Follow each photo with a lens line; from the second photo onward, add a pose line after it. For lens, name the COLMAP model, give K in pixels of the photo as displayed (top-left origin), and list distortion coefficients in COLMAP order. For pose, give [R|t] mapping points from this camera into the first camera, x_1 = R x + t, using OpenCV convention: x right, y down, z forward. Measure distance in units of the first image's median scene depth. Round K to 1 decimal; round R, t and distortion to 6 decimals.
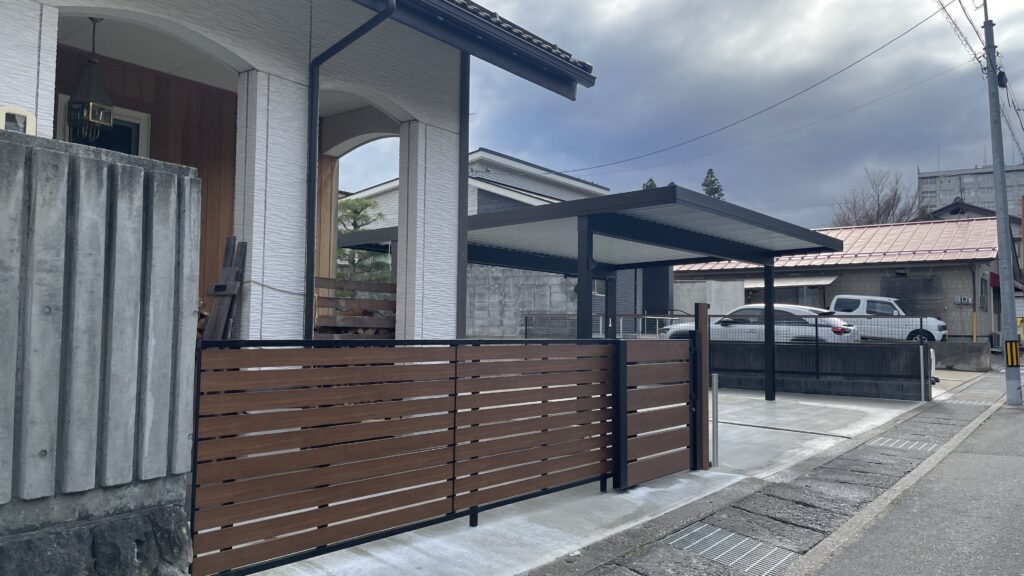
lens RADIAL K [[765.8, 0, 490.0], [0, 765.8, 284.0], [0, 0, 1]] dist [0.033490, -0.002179]
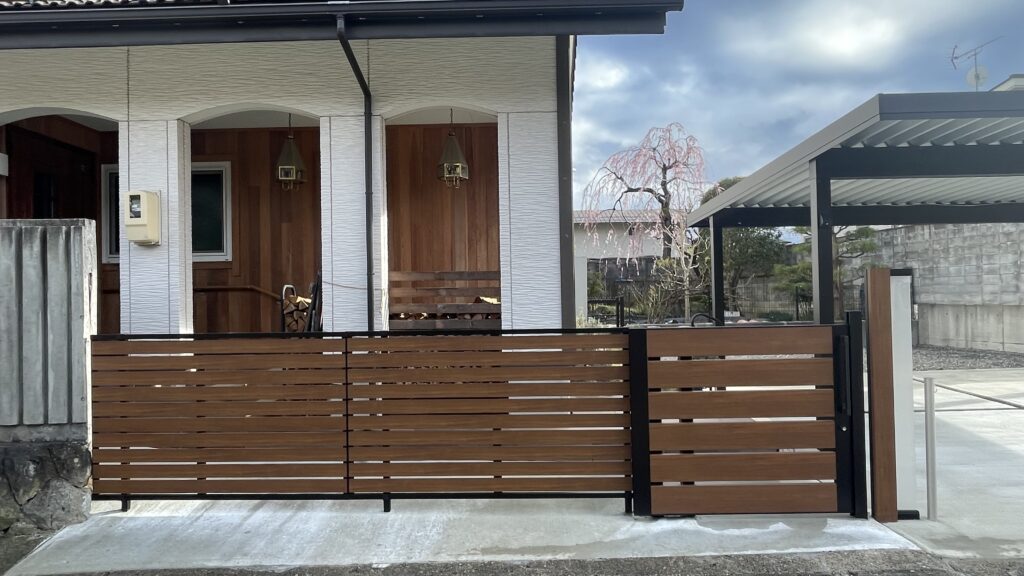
lens RADIAL K [[631.3, 0, 513.9], [0, 631.3, 287.3], [0, 0, 1]] dist [-0.002554, -0.000294]
pose [[0.615262, -0.038248, -0.787394, 0.277698], [0.072238, 0.997355, 0.007999, 0.007932], [0.785006, -0.061801, 0.616398, 0.230554]]
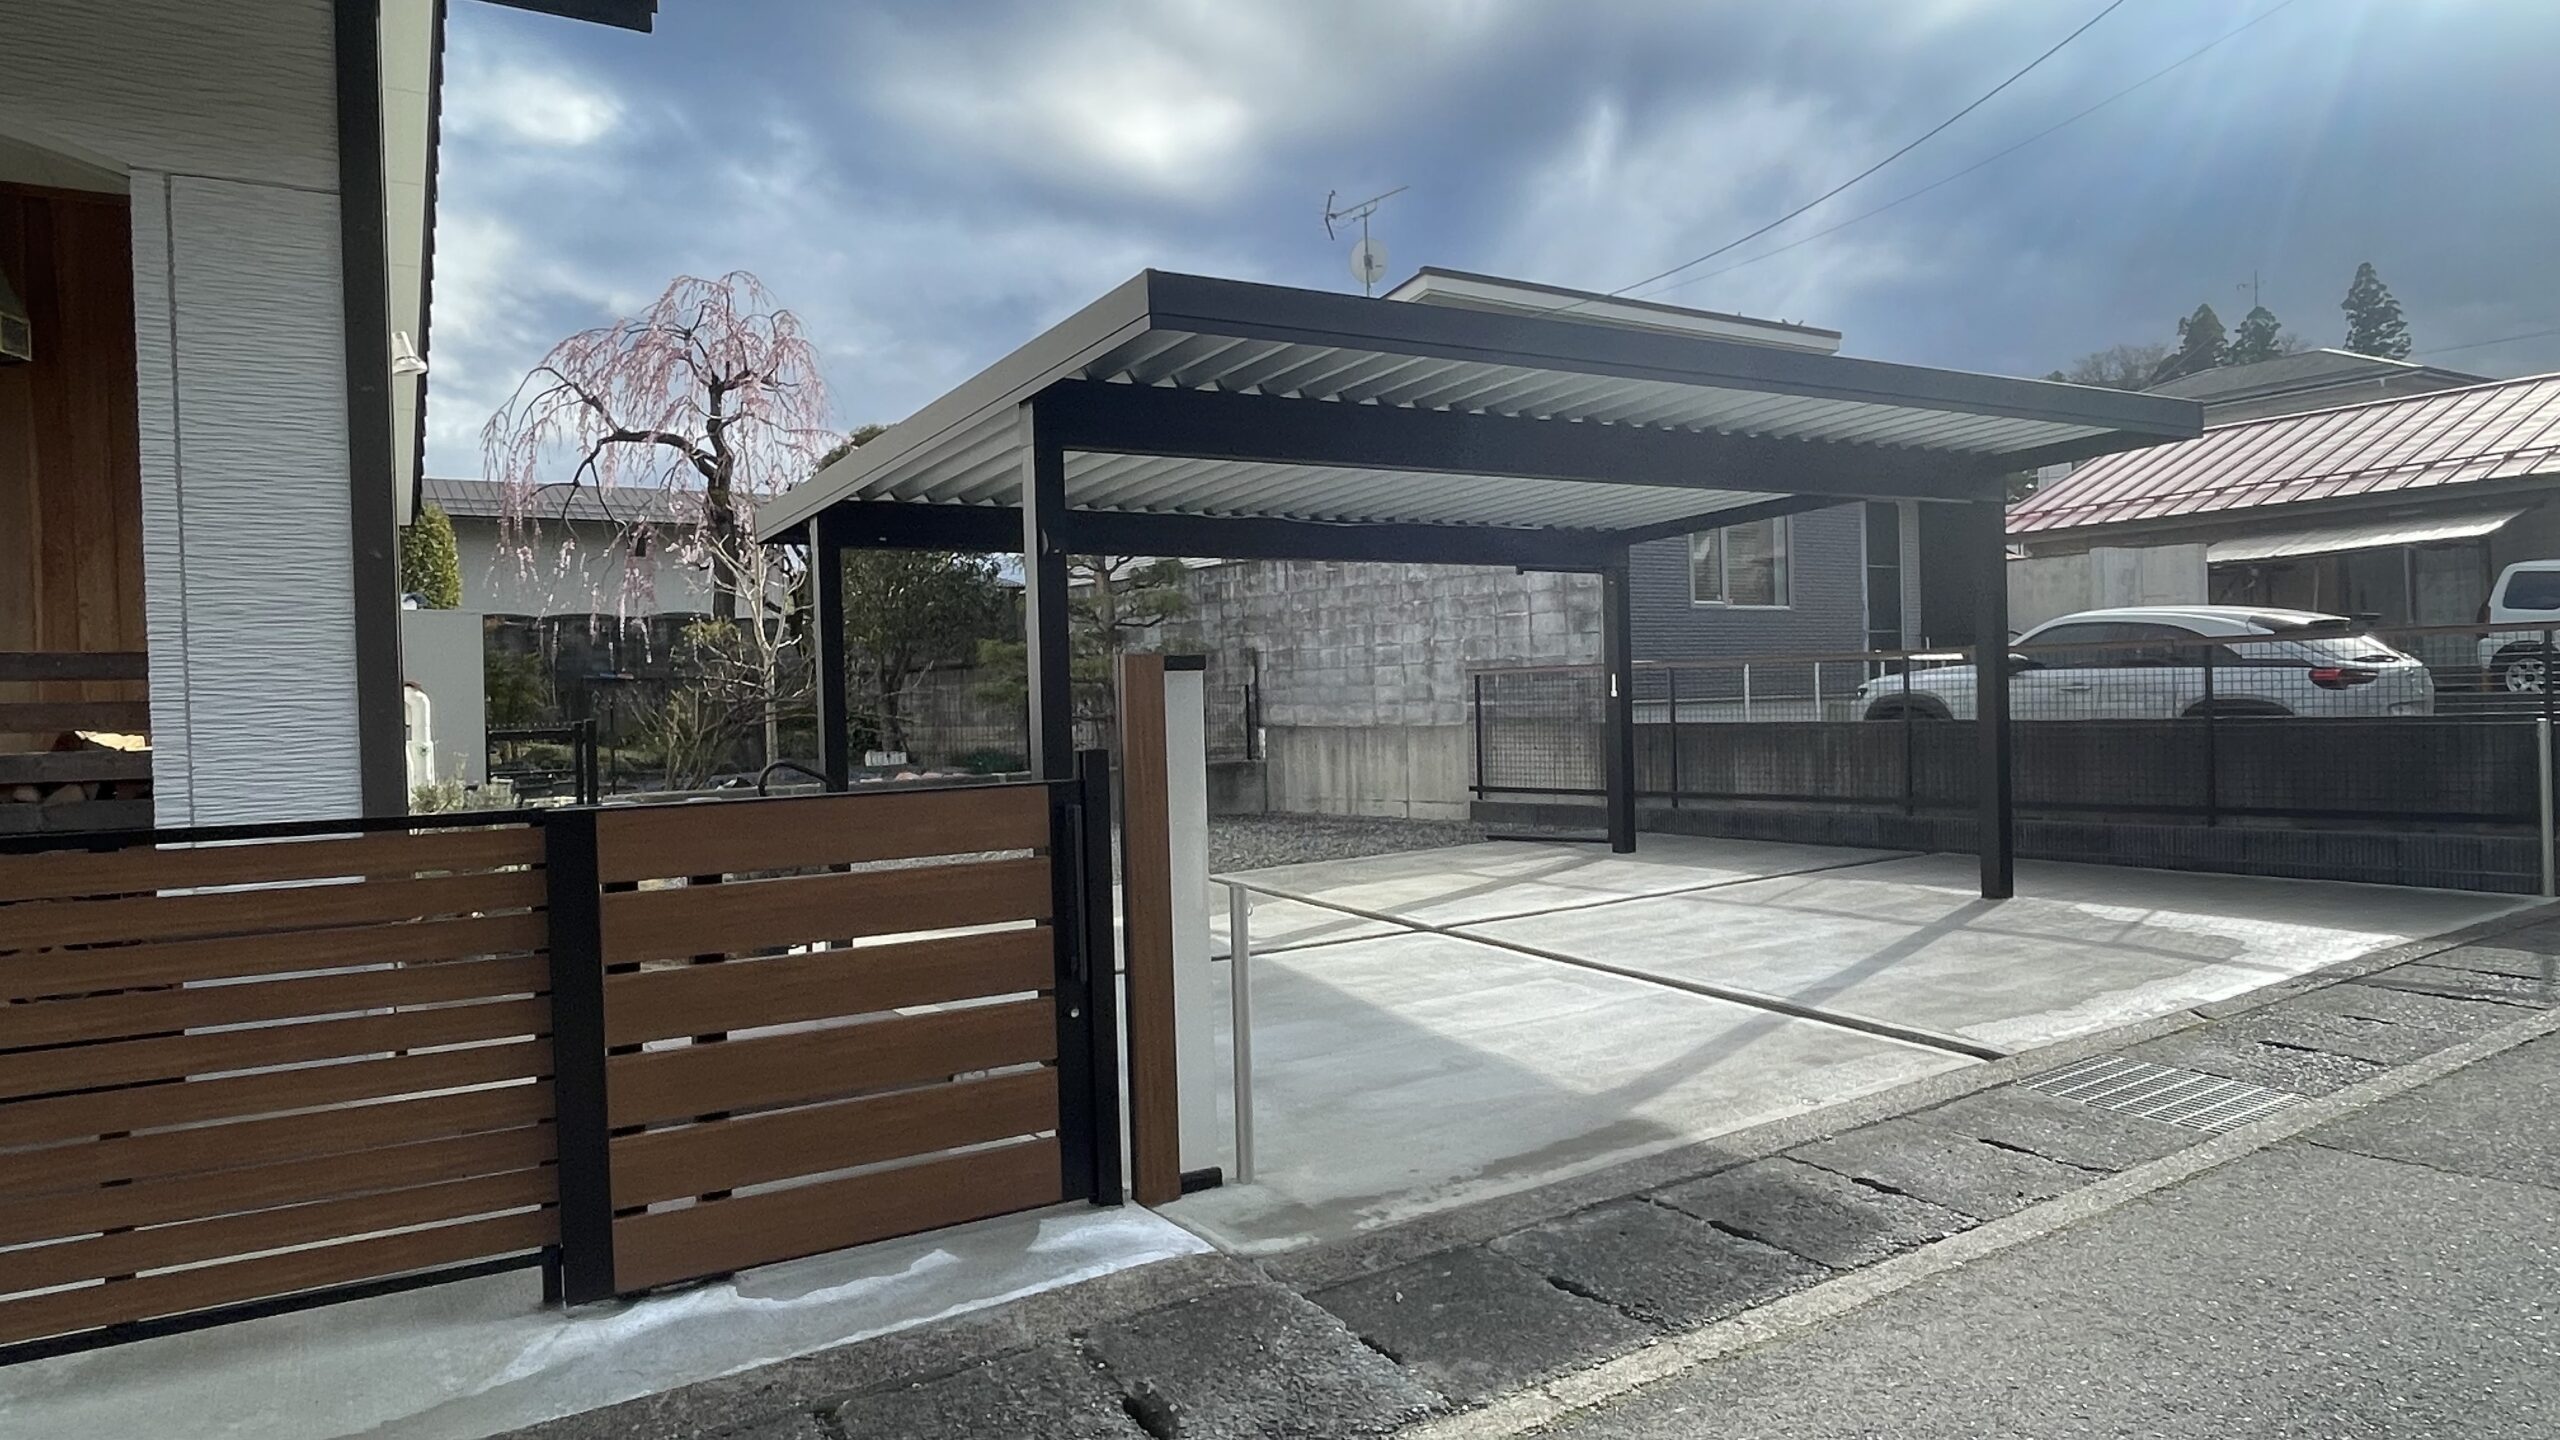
lens RADIAL K [[1578.3, 0, 1284.9], [0, 1578.3, 718.2], [0, 0, 1]] dist [-0.002554, -0.000294]
pose [[0.942371, -0.037916, -0.332415, 0.291056], [0.062448, 0.996031, 0.063424, 0.007974], [0.328691, -0.080527, 0.940998, 0.238889]]
